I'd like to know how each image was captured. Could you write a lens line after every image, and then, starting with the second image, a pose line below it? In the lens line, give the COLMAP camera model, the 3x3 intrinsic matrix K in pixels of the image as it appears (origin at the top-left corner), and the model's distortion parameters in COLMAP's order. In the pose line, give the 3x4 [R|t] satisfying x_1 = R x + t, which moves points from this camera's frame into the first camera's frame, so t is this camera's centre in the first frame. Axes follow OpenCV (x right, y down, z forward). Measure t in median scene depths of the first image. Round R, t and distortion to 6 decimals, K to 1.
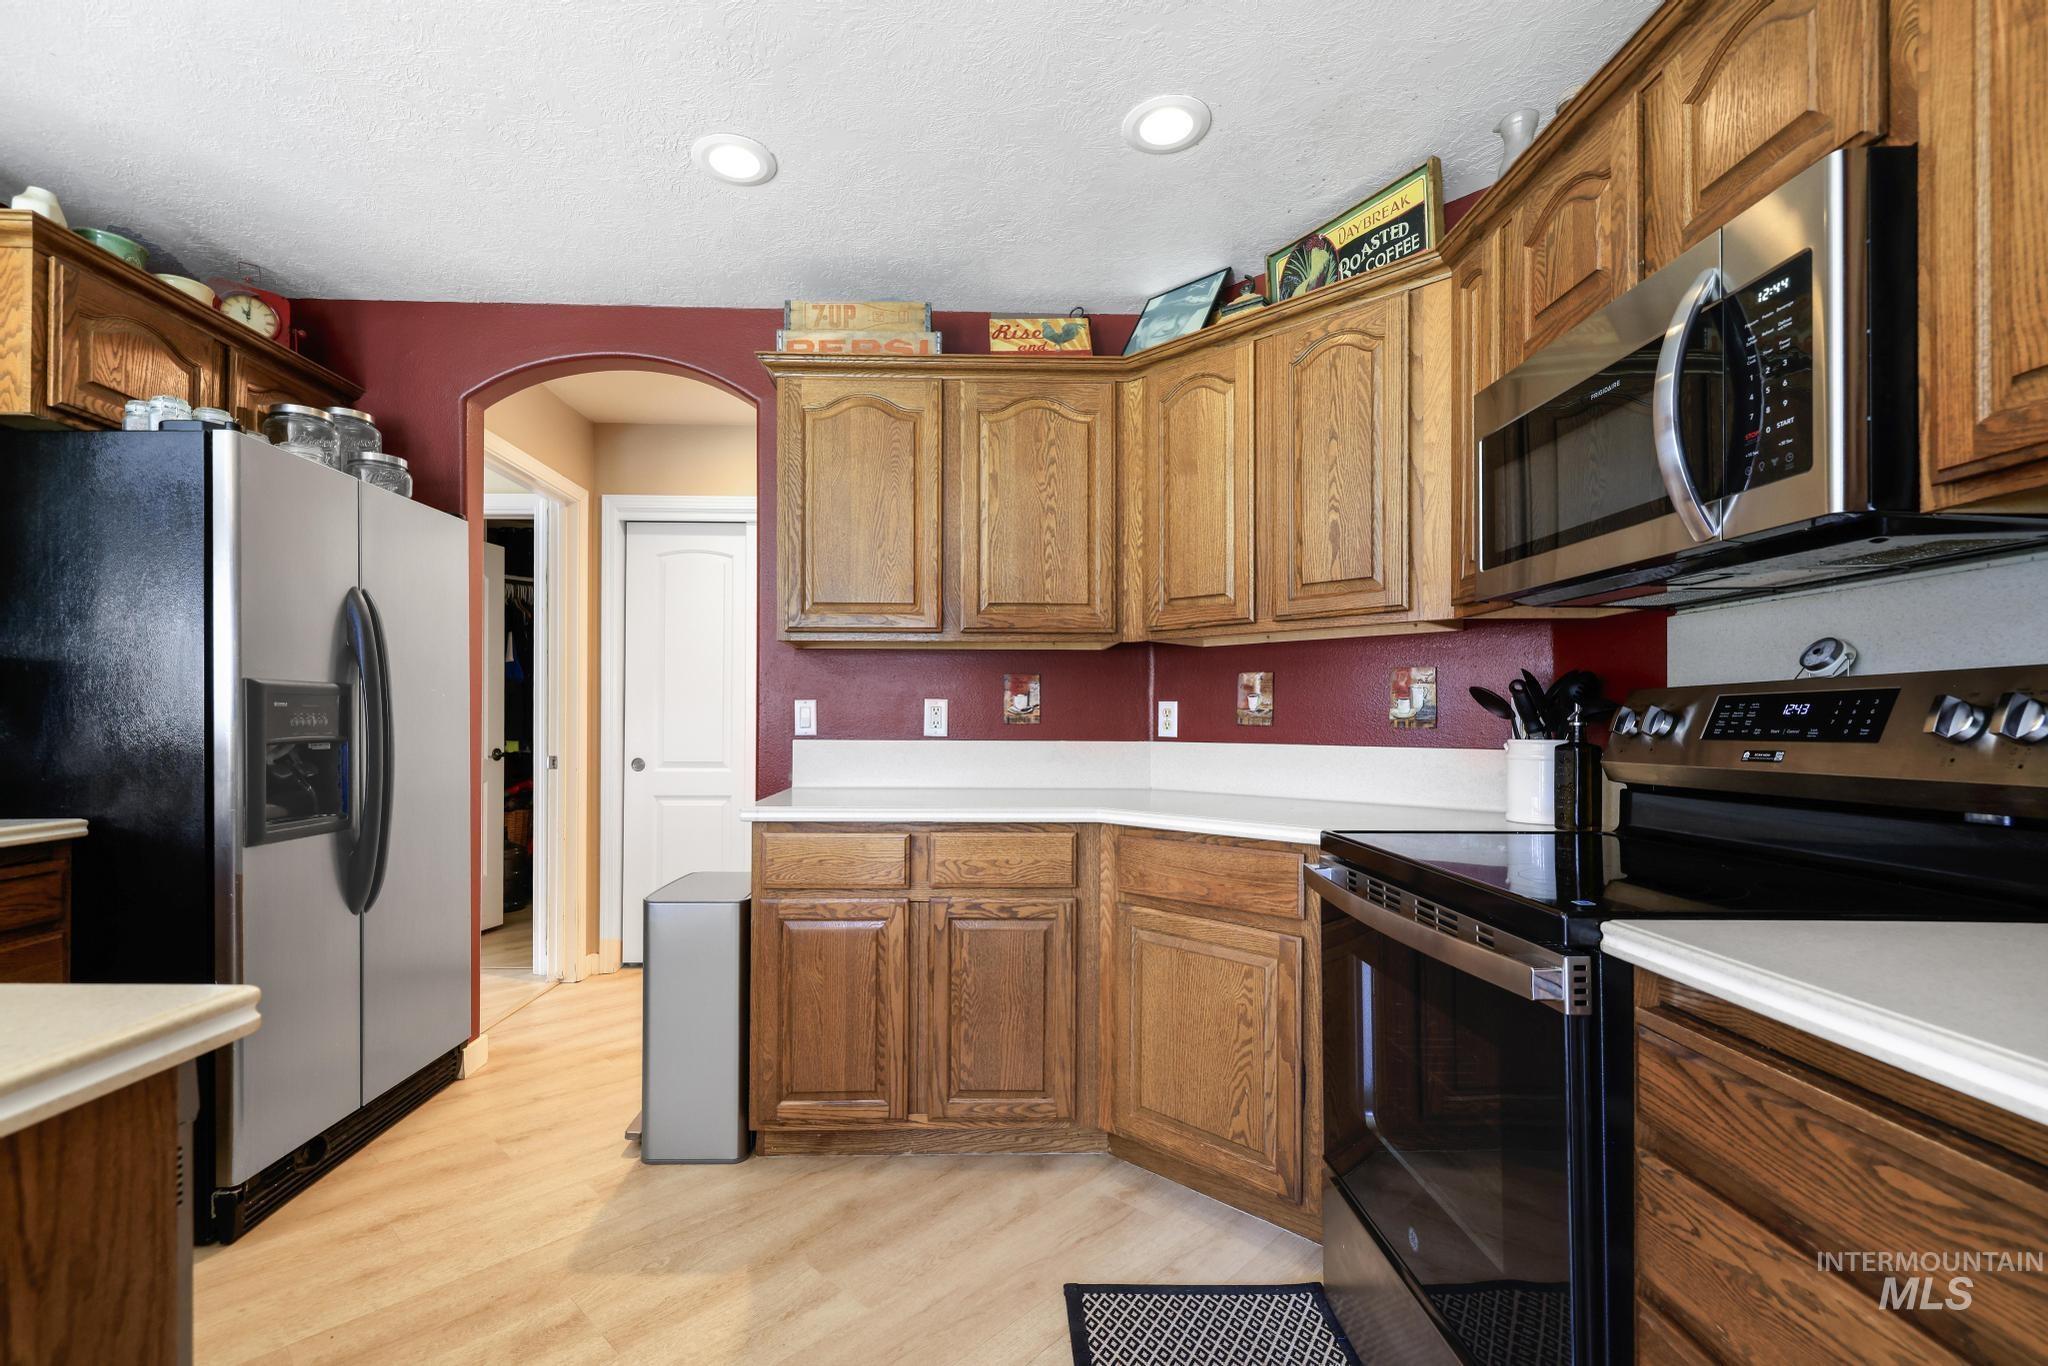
lens RADIAL K [[865.4, 0, 971.0], [0, 865.4, 718.0], [0, 0, 1]] dist [0.002043, -0.000446]
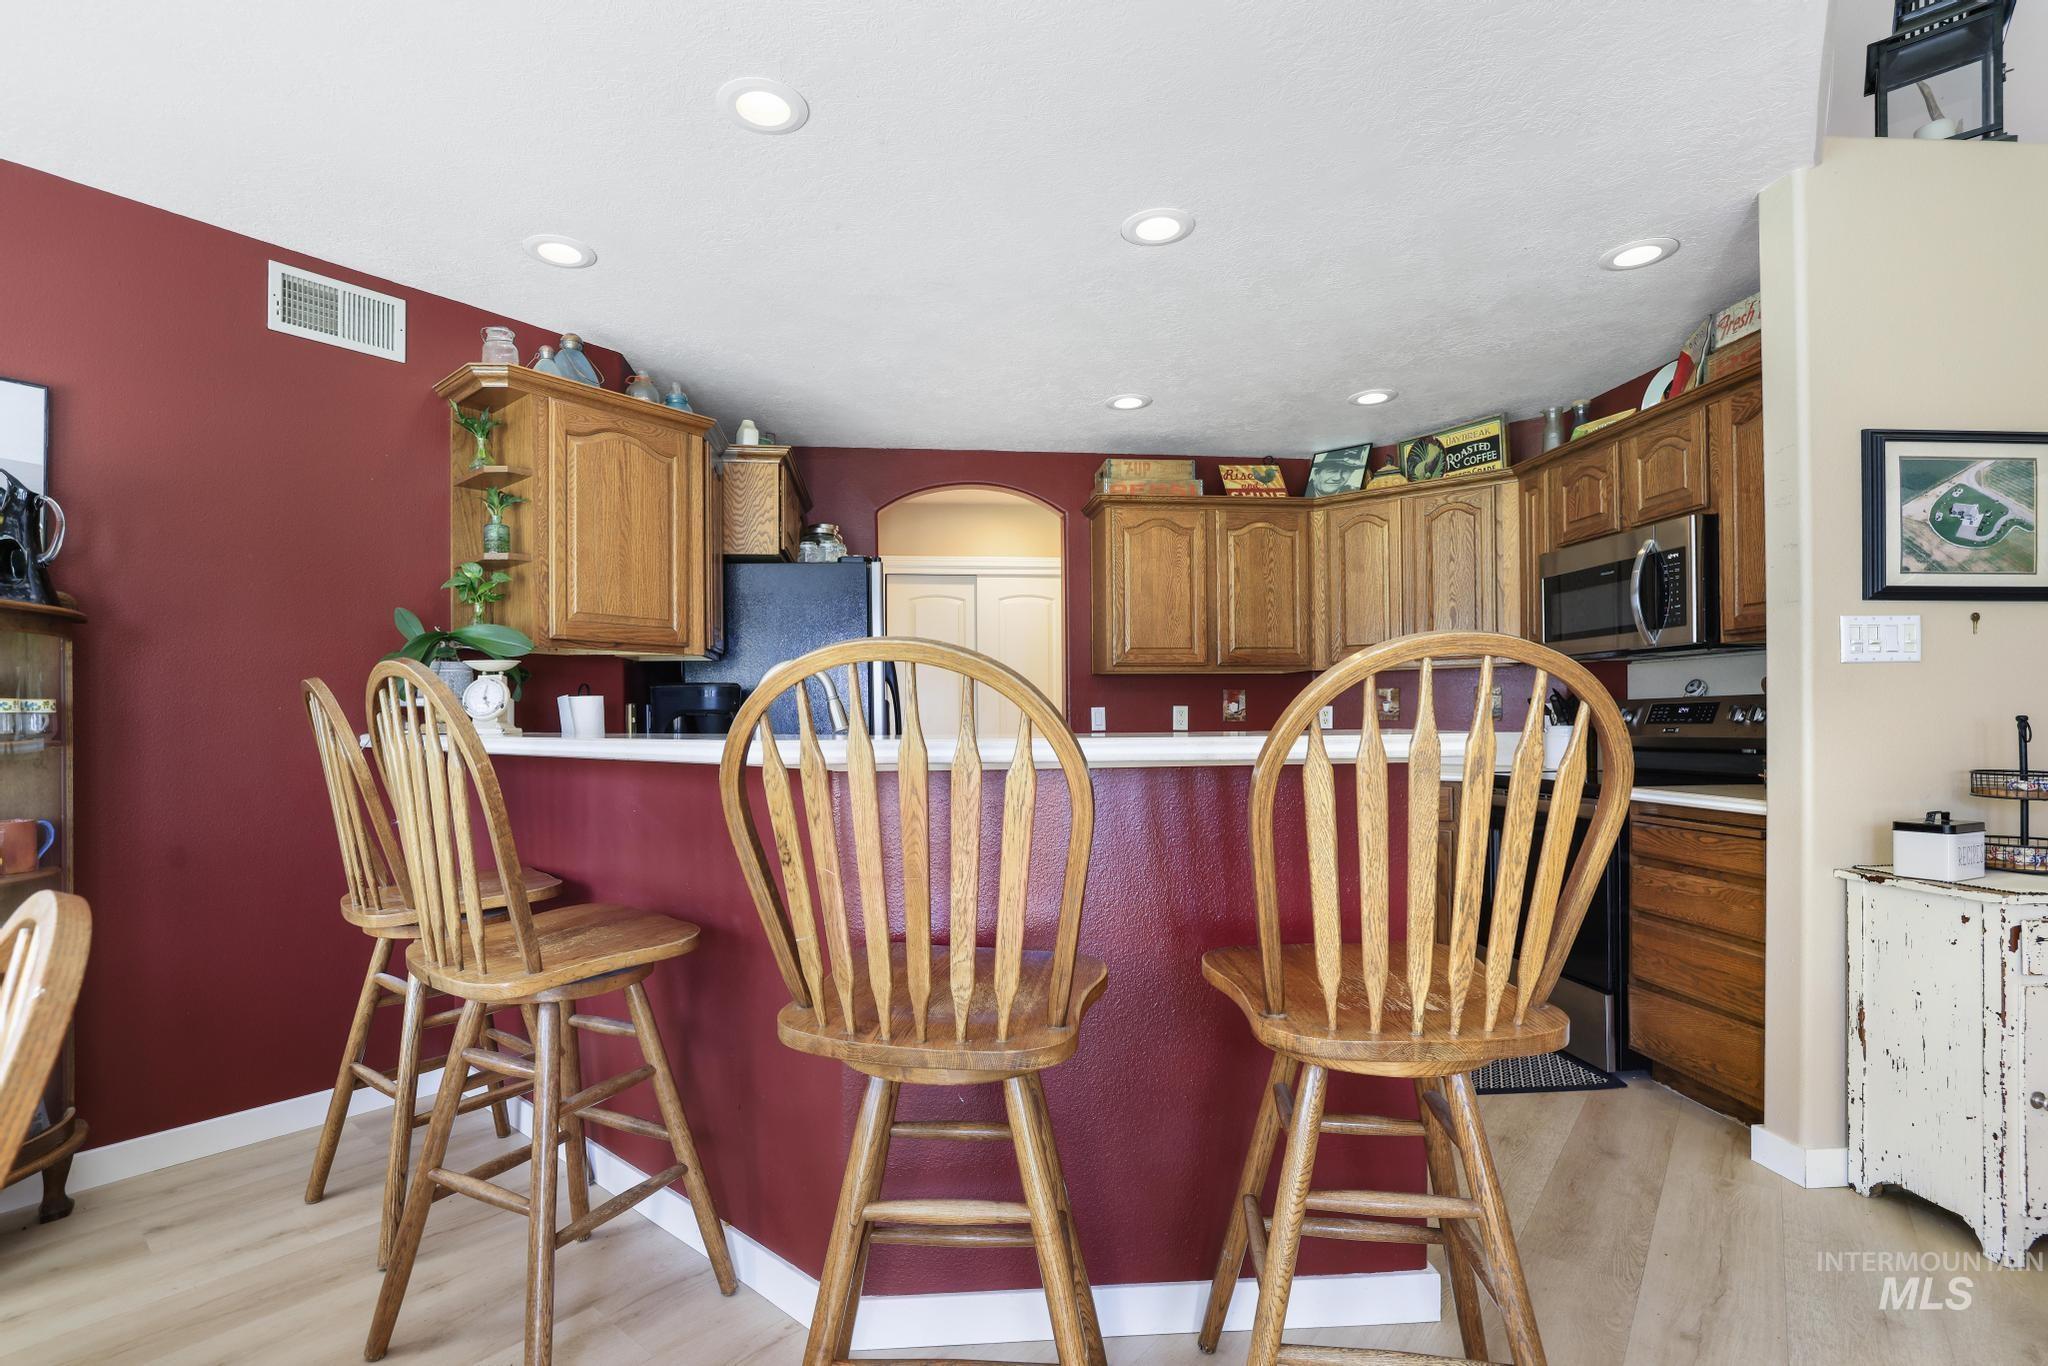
lens RADIAL K [[931.4, 0, 954.3], [0, 931.4, 719.8], [0, 0, 1]] dist [-0.023220, 0.000418]
pose [[0.996968, -0.010301, 0.077129, -0.700364], [0.010164, 0.999946, 0.002168, -0.005867], [-0.077147, -0.001377, 0.997019, -0.767343]]
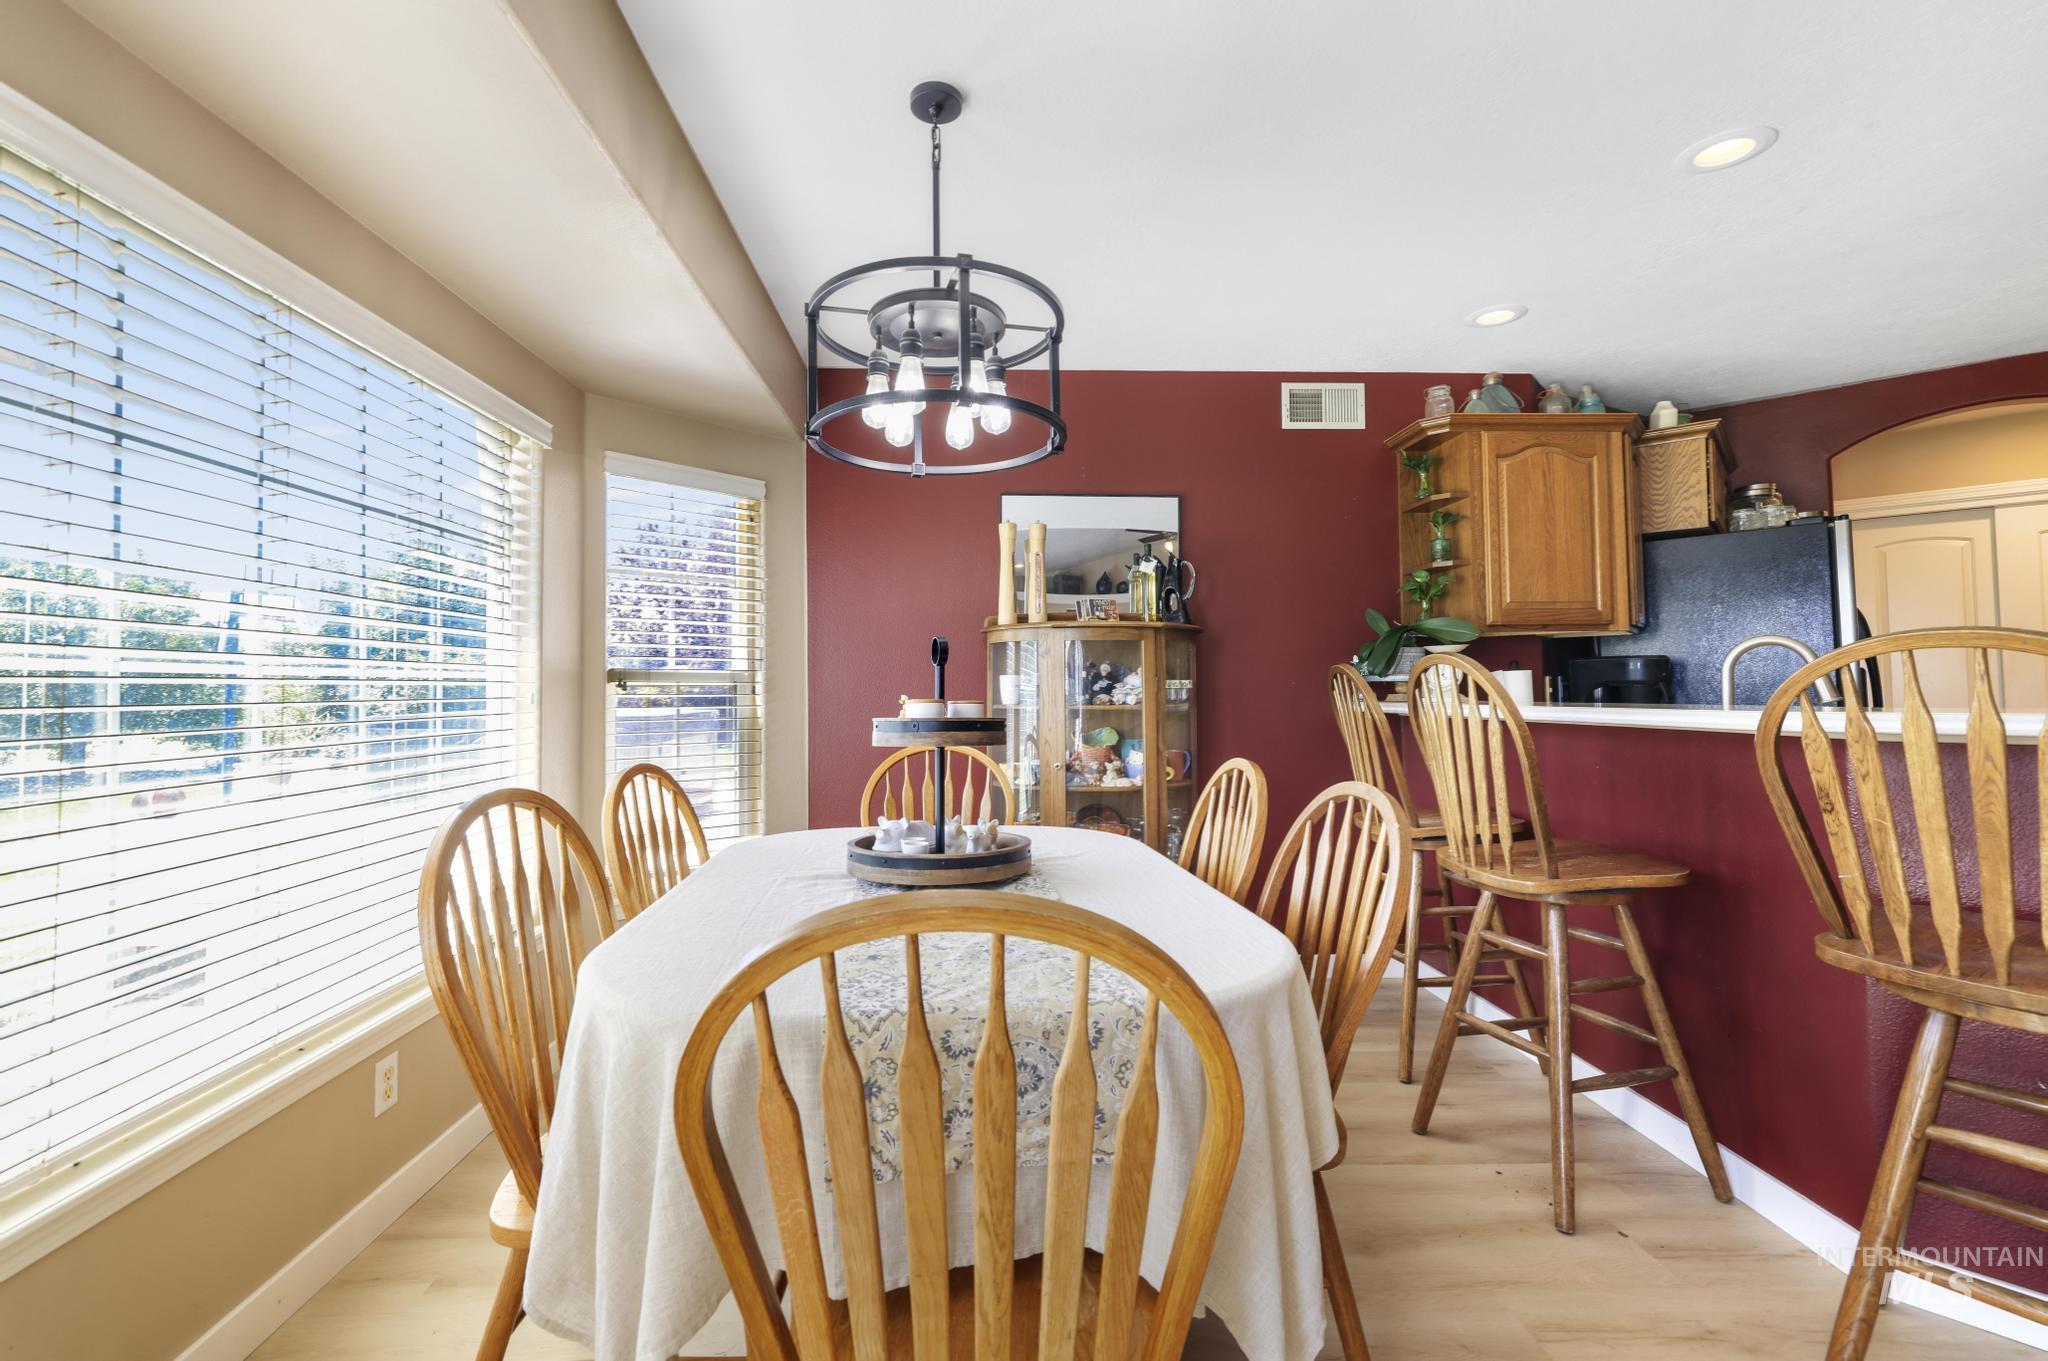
lens RADIAL K [[863.7, 0, 1014.8], [0, 863.7, 661.0], [0, 0, 1]] dist [0.005332, 0.000504]
pose [[0.742860, -0.034991, -0.668532, -0.768487], [0.013185, 0.999204, -0.037648, -0.014524], [0.669317, 0.019153, 0.742730, -1.070665]]
